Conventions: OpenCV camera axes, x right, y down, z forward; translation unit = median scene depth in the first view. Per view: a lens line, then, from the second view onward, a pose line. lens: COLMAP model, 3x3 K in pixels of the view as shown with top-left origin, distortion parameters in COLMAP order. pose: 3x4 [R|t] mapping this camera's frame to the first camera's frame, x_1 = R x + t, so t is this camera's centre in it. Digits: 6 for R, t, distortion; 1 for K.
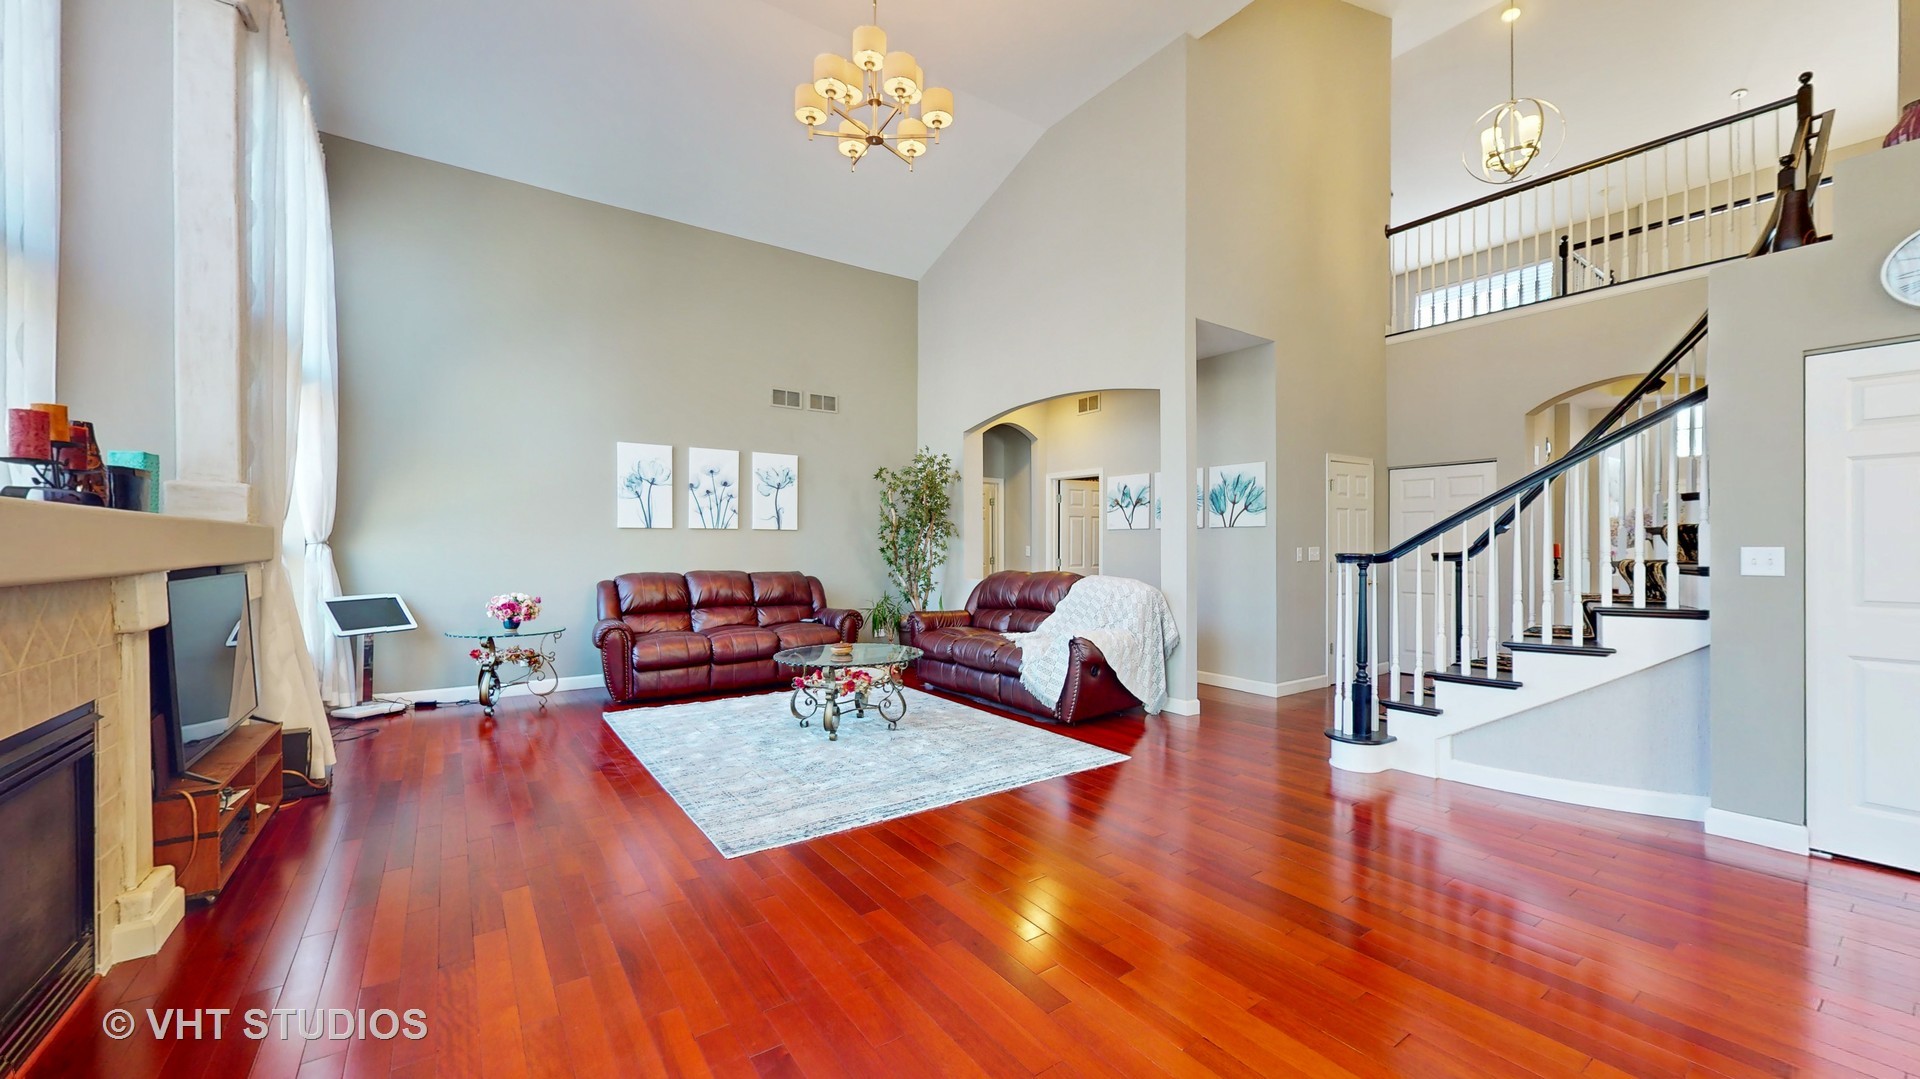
lens RADIAL K [[721.1, 0, 956.5], [0, 721.1, 544.3], [0, 0, 1]] dist [-0.000741, 0.001139]
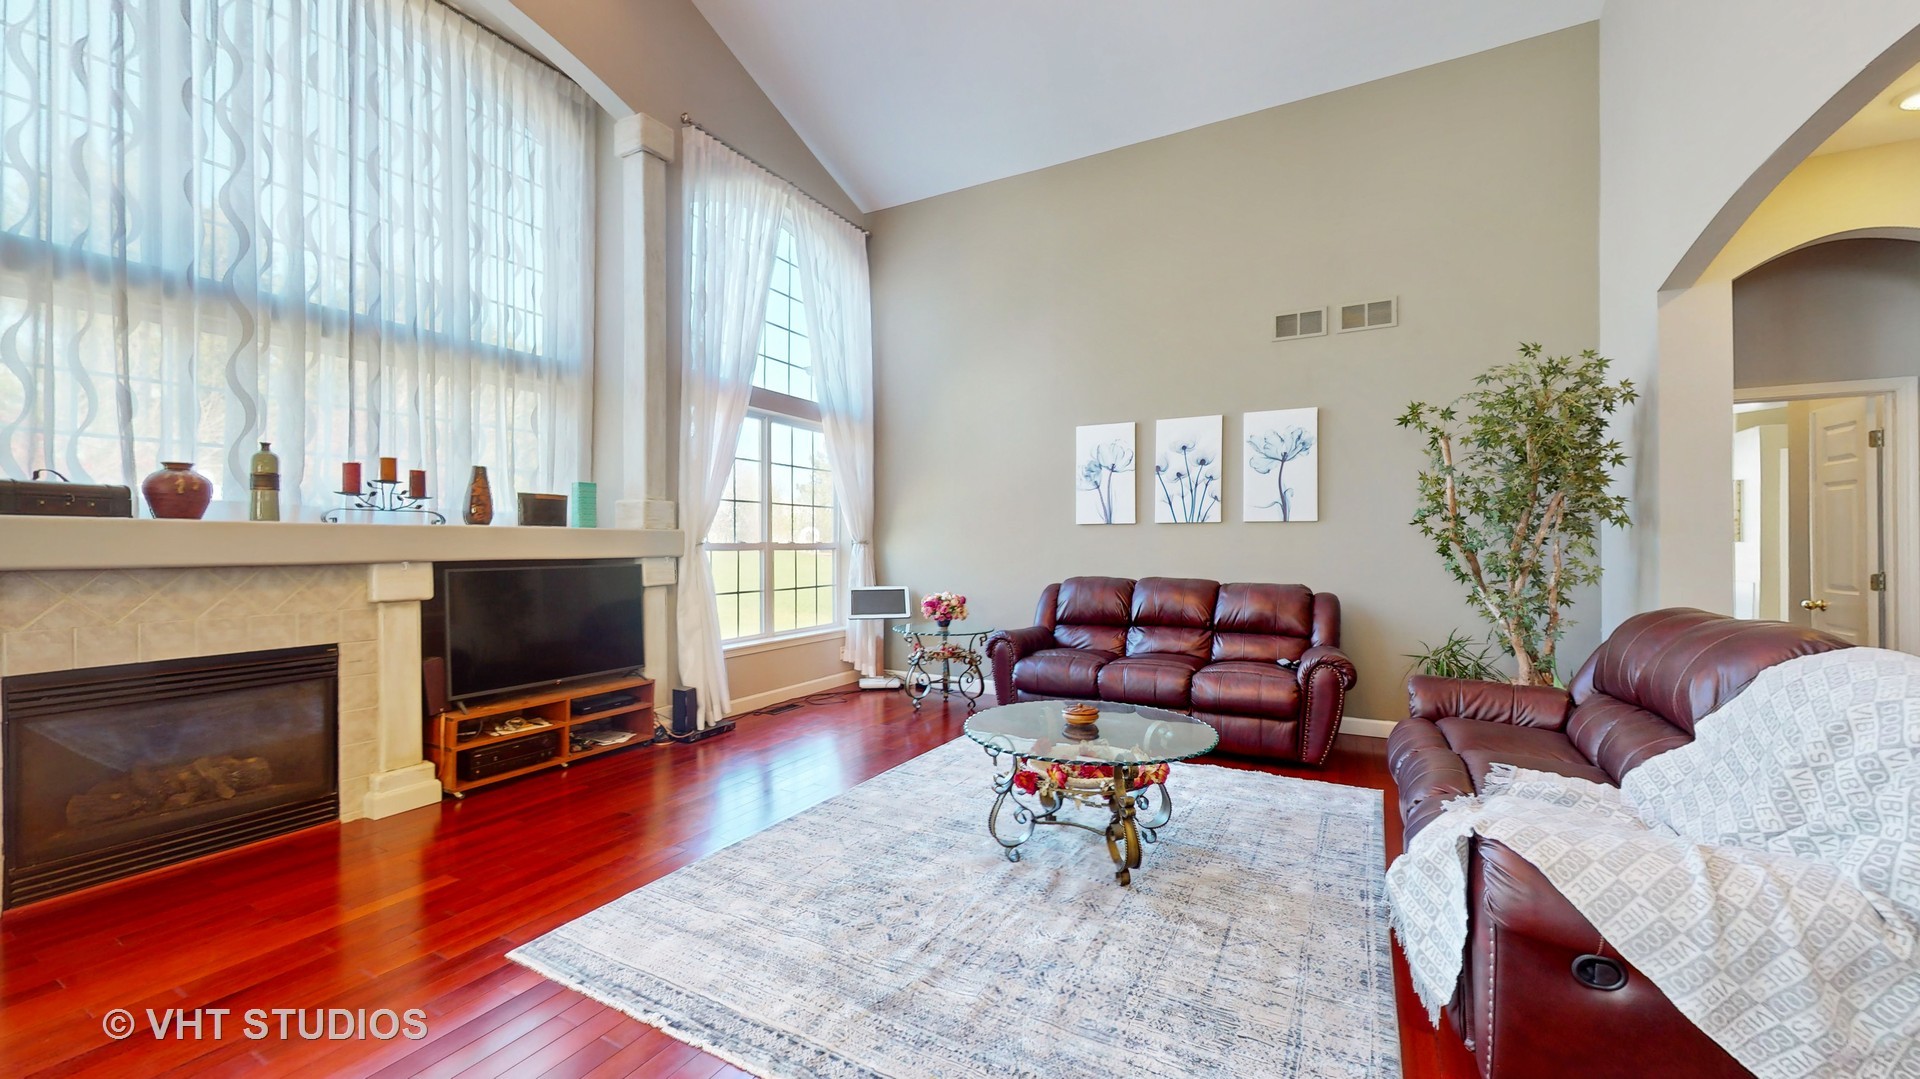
lens RADIAL K [[721.1, 0, 965.2], [0, 721.1, 544.5], [0, 0, 1]] dist [-0.000741, 0.001139]
pose [[0.441250, 0.000599, -0.897384, 0.252018], [0.001771, 0.999997, 0.001539, 0.000068], [0.897383, -0.002269, 0.441247, 0.474370]]
